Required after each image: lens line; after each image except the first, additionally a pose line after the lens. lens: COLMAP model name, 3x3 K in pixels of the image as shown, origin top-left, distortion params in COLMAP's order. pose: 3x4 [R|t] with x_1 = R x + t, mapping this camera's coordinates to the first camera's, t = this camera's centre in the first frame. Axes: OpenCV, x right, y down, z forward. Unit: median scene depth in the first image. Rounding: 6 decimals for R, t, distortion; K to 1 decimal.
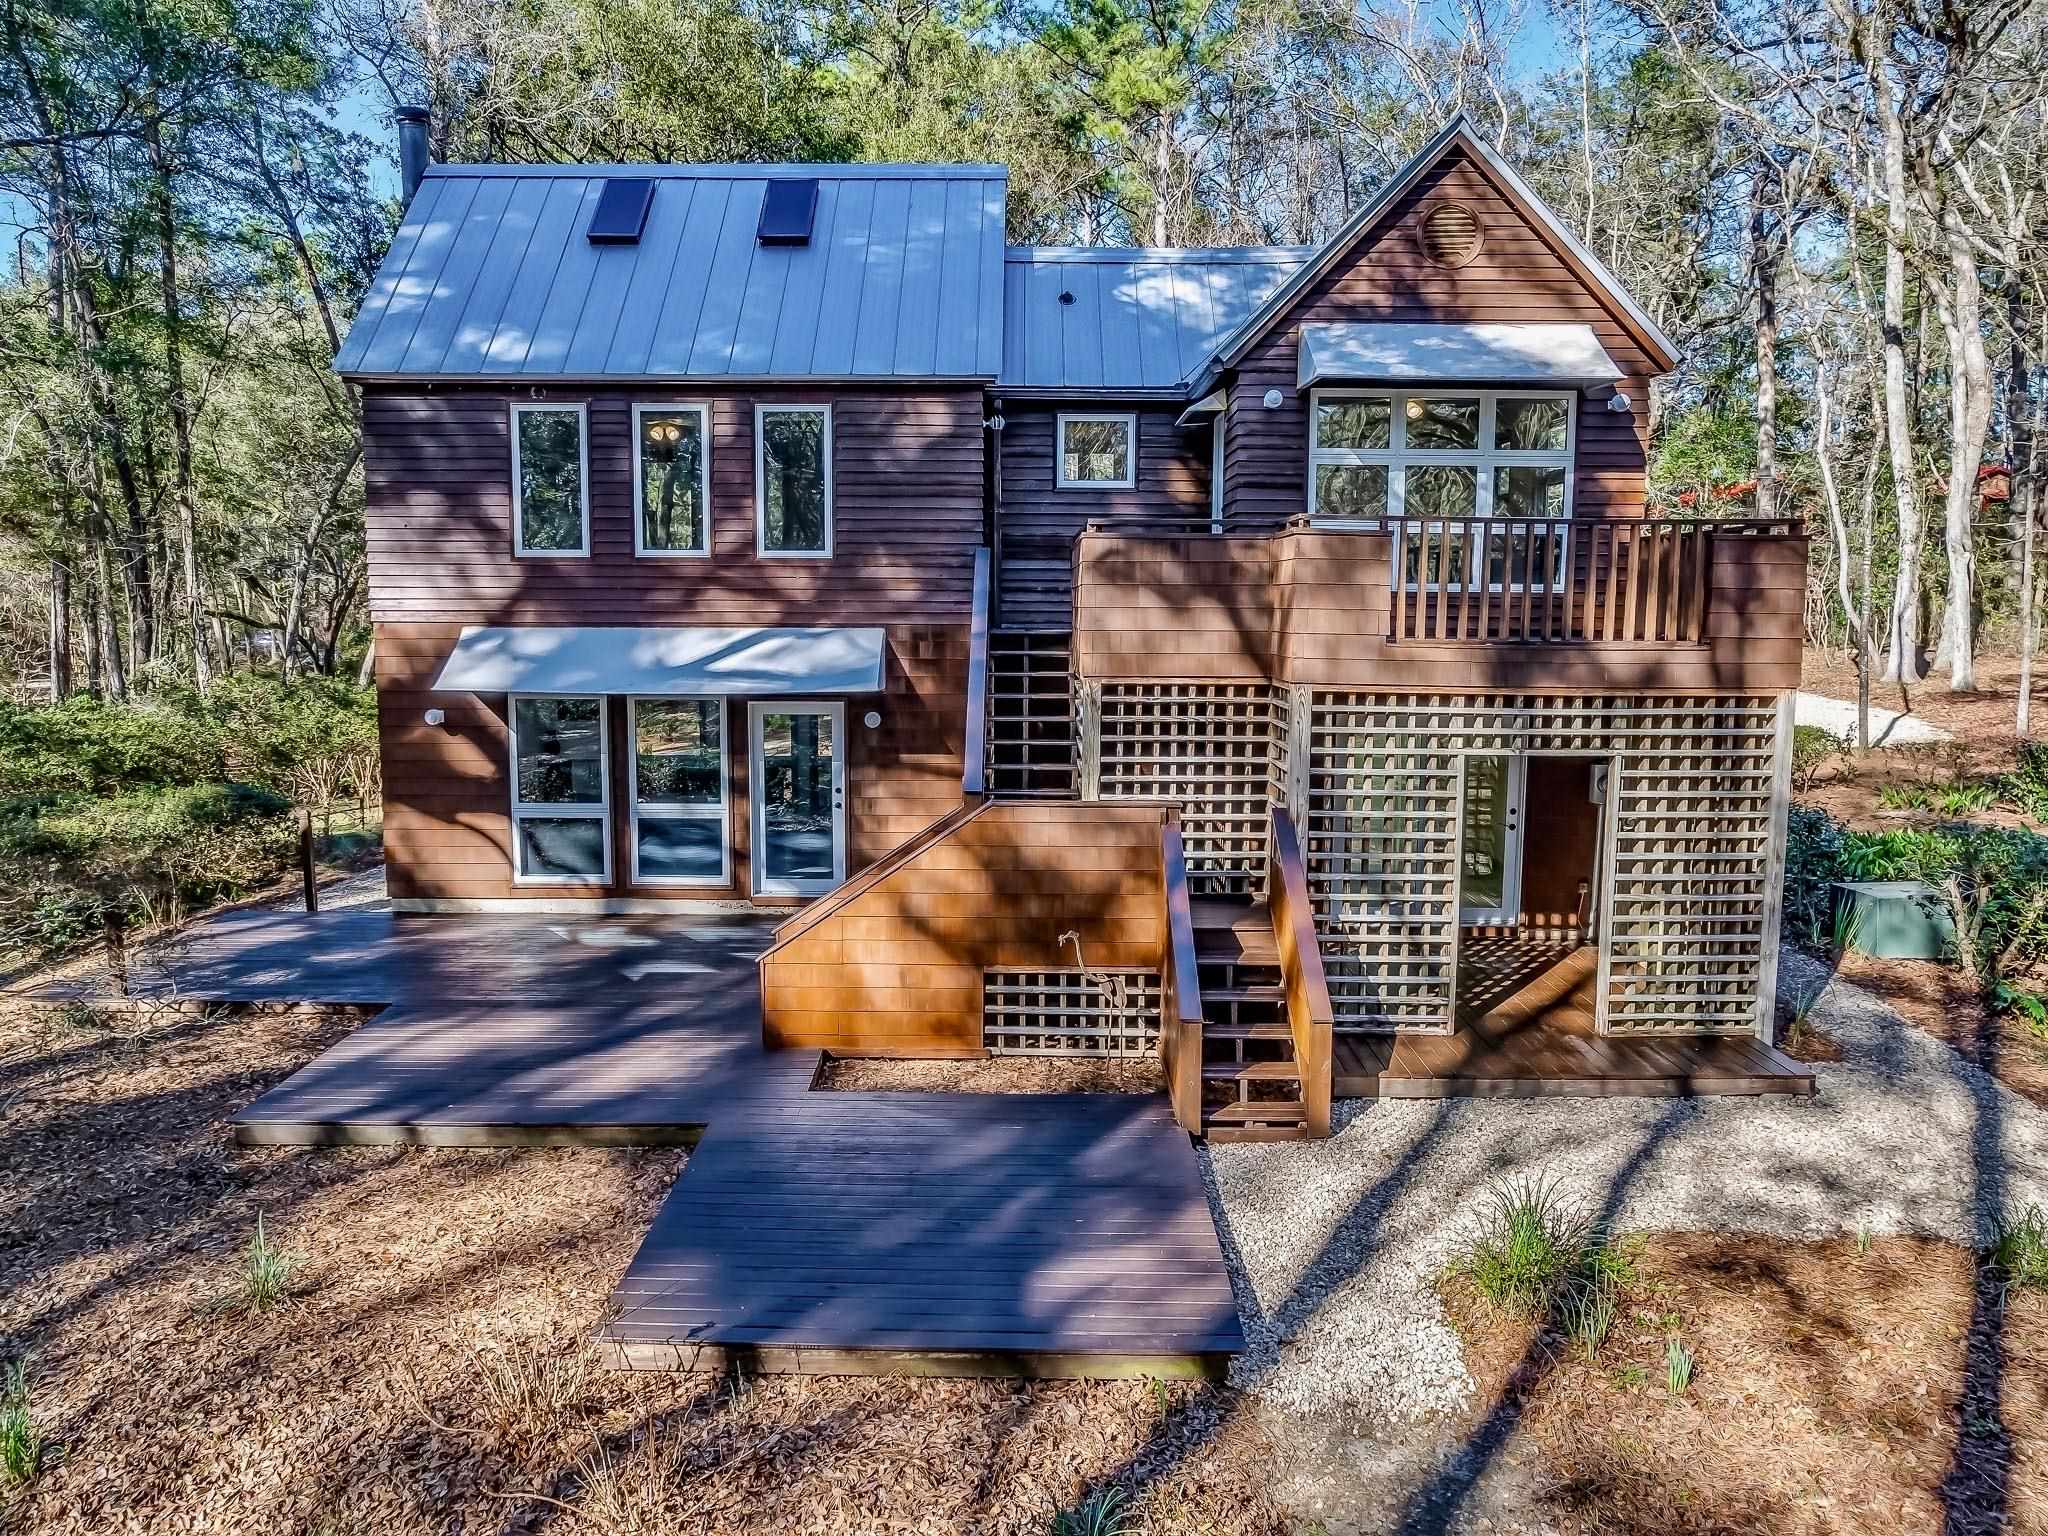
lens RADIAL K [[1536.2, 0, 1013.8], [0, 1536.2, 776.1], [0, 0, 1]] dist [-0.045819, -0.005128]
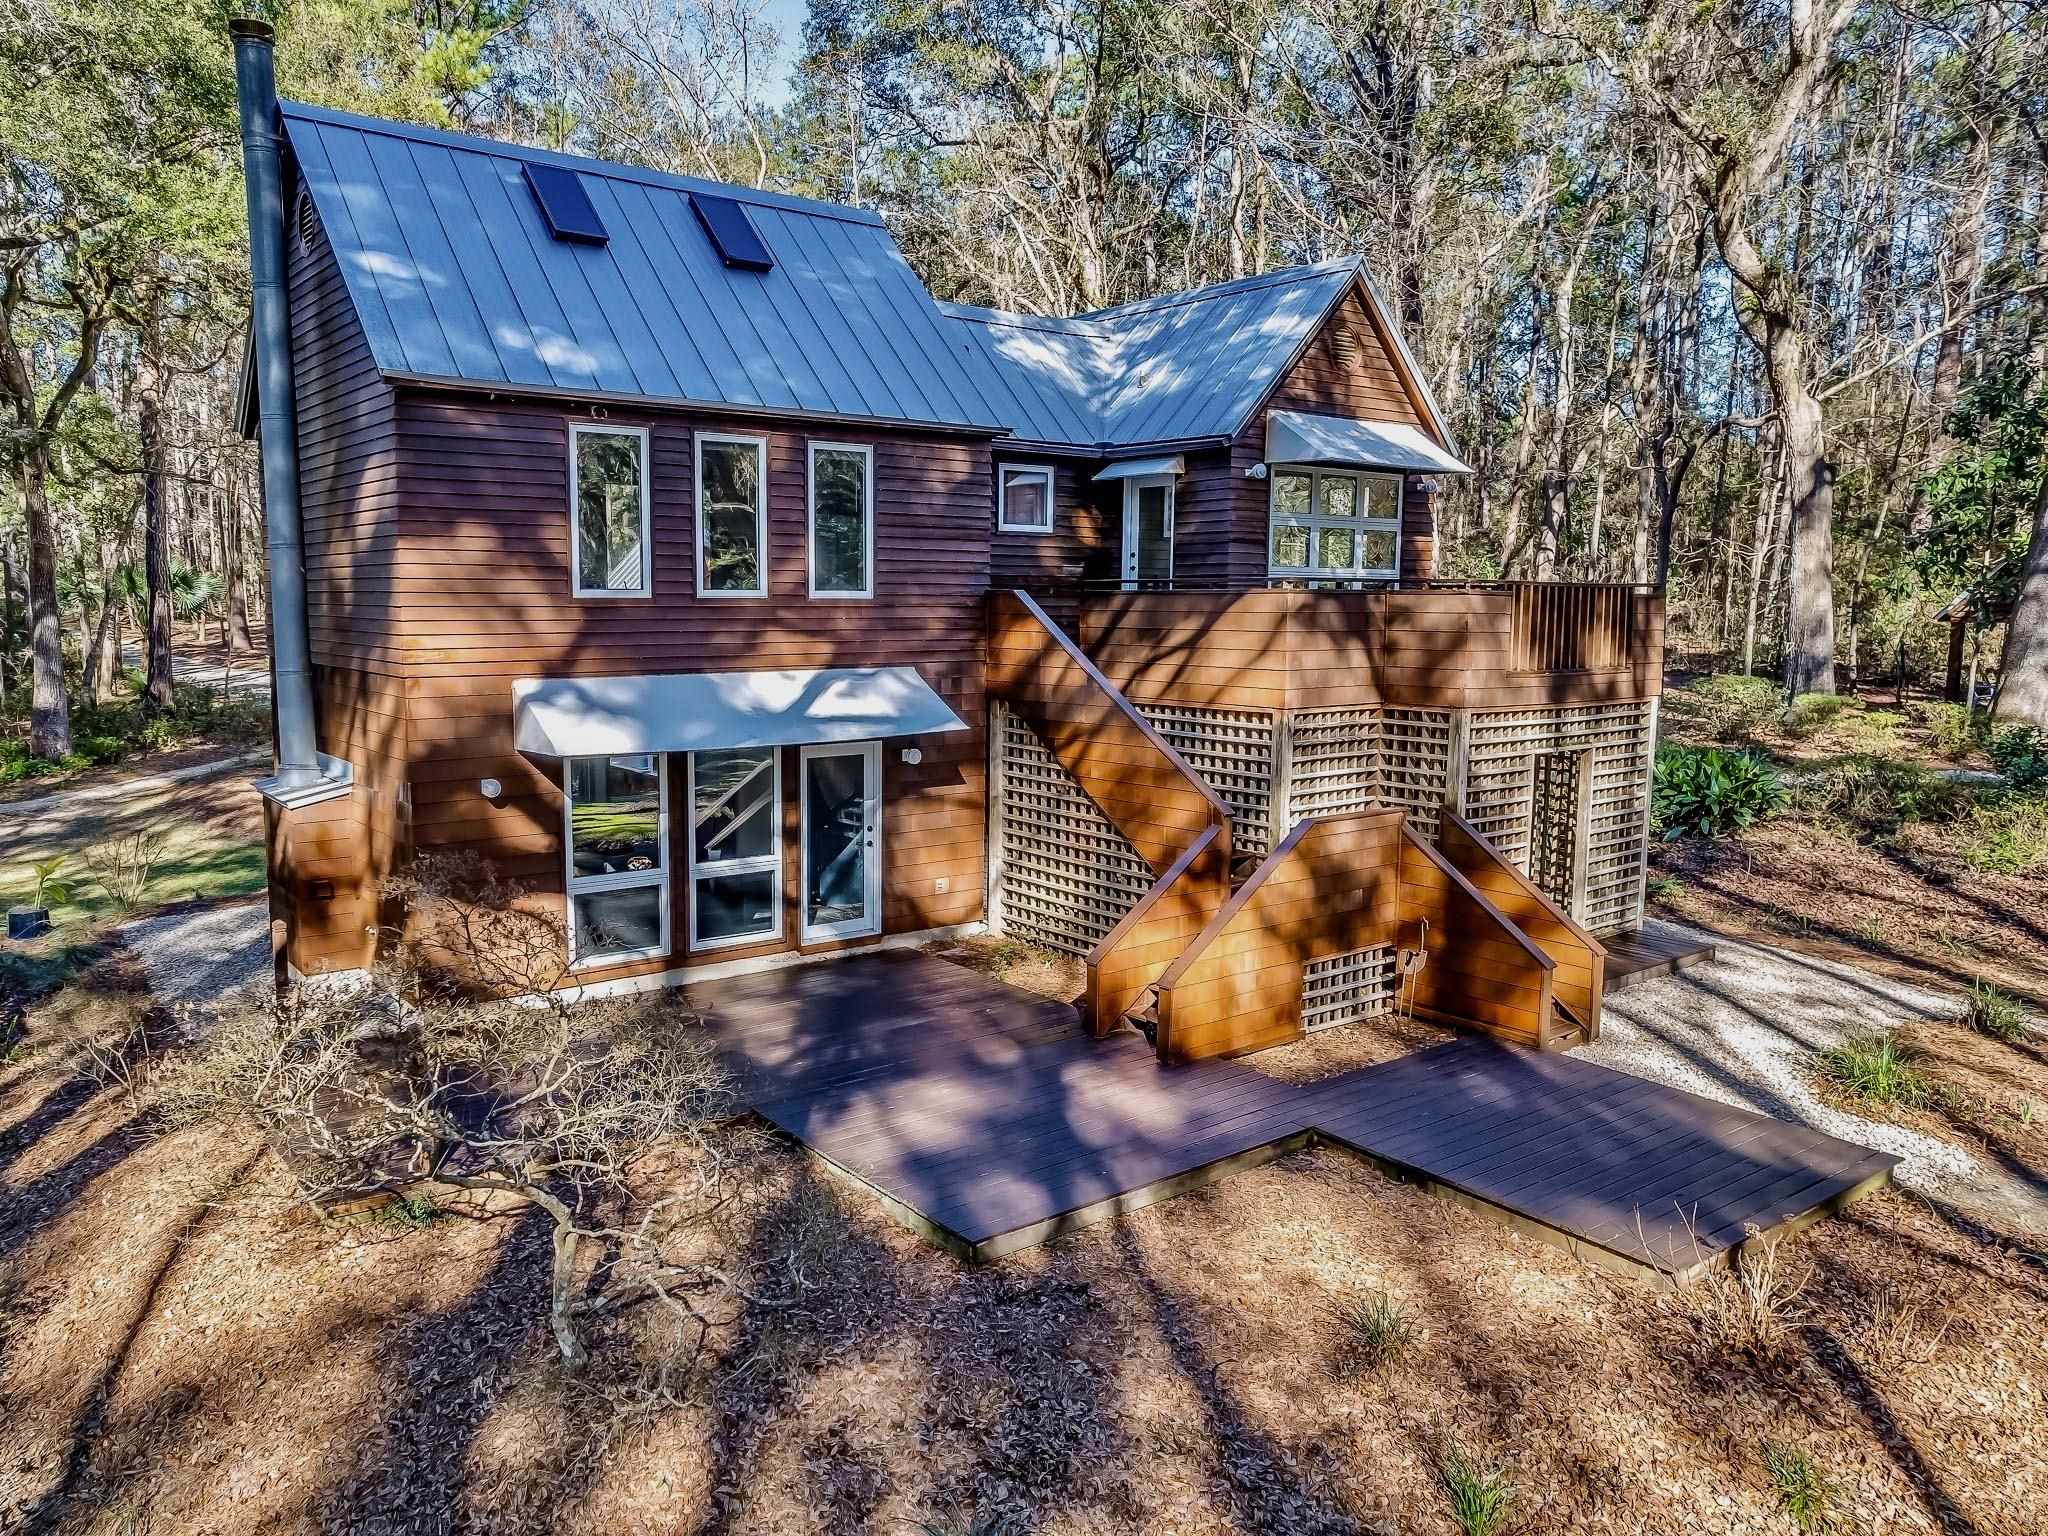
lens RADIAL K [[1536.2, 0, 1008.5], [0, 1536.2, 765.4], [0, 0, 1]] dist [-0.045819, -0.005128]
pose [[0.782579, -0.068309, 0.618792, -0.682845], [0.071701, 0.997237, 0.019406, -0.046721], [-0.618408, 0.029182, 0.785315, 0.160530]]
